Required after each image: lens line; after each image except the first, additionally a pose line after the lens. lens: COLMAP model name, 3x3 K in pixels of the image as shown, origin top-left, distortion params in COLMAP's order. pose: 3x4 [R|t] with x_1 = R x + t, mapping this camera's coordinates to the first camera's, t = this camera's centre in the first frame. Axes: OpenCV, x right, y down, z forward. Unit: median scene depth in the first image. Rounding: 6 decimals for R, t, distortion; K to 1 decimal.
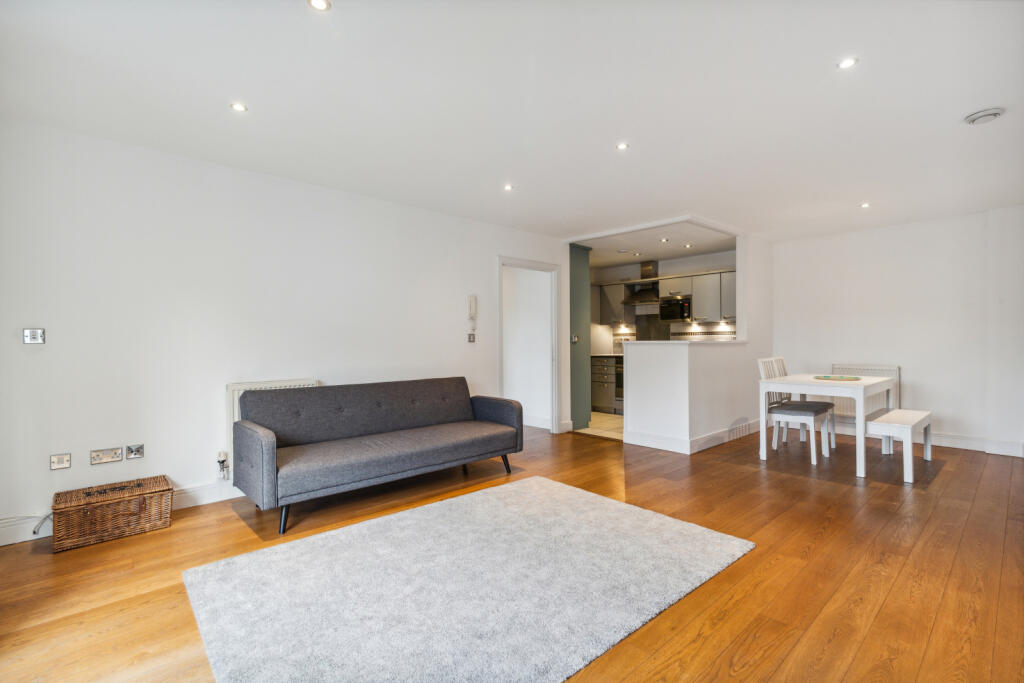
lens RADIAL K [[458.1, 0, 512.0], [0, 458.1, 341.5], [0, 0, 1]] dist [-0.000483, -0.000011]
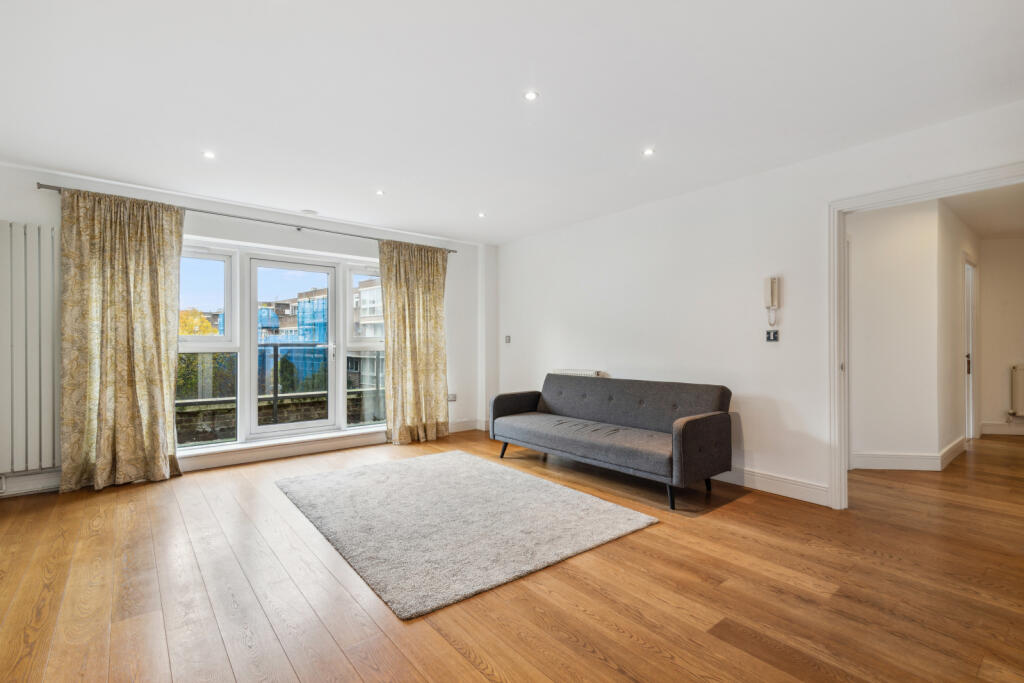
lens RADIAL K [[458.1, 0, 512.0], [0, 458.1, 341.5], [0, 0, 1]] dist [-0.000483, -0.000011]
pose [[-0.052338, -0.007632, -0.998600, 0.948260], [-0.000182, 0.999971, -0.007632, 0.009566], [0.998629, -0.000217, -0.052338, 0.930893]]
